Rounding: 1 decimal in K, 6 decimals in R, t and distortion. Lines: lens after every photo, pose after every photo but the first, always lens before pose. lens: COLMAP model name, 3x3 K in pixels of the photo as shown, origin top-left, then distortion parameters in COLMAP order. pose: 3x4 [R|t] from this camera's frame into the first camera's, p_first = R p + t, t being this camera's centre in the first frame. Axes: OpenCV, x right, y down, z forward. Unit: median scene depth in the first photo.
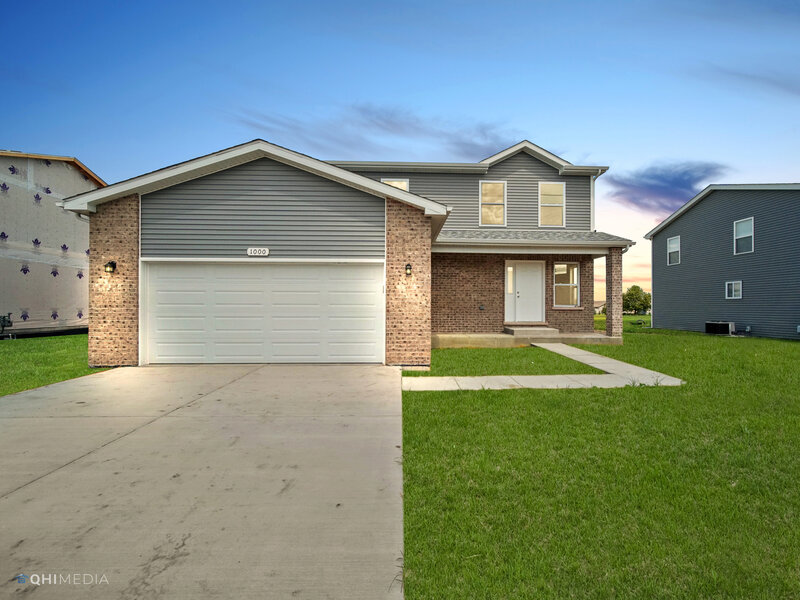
lens RADIAL K [[359.7, 0, 399.2], [0, 359.7, 304.1], [0, 0, 1]] dist [-0.003771, -0.000332]
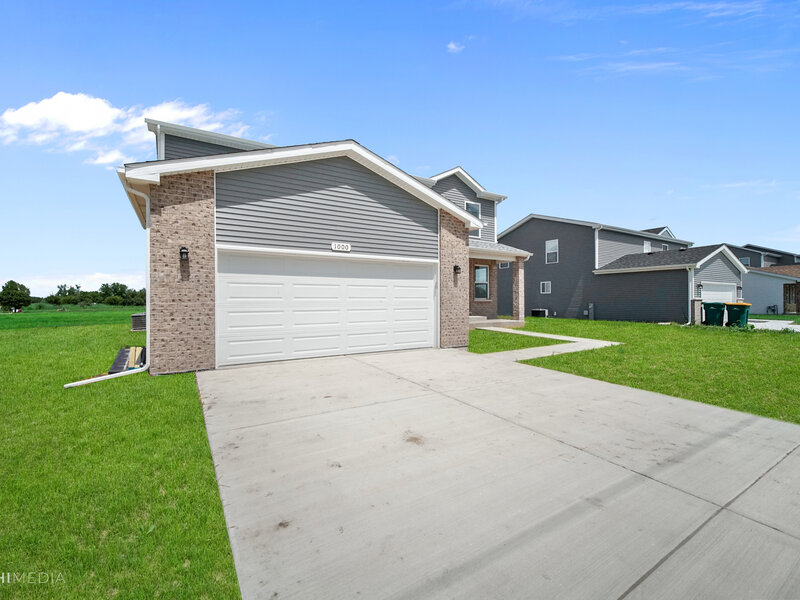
lens RADIAL K [[359.7, 0, 399.2], [0, 359.7, 304.1], [0, 0, 1]] dist [-0.003771, -0.000332]
pose [[0.870141, -0.010391, 0.492694, -0.752206], [0.000937, 0.999811, 0.019432, -0.001622], [-0.492803, -0.016447, 0.869986, 0.020386]]
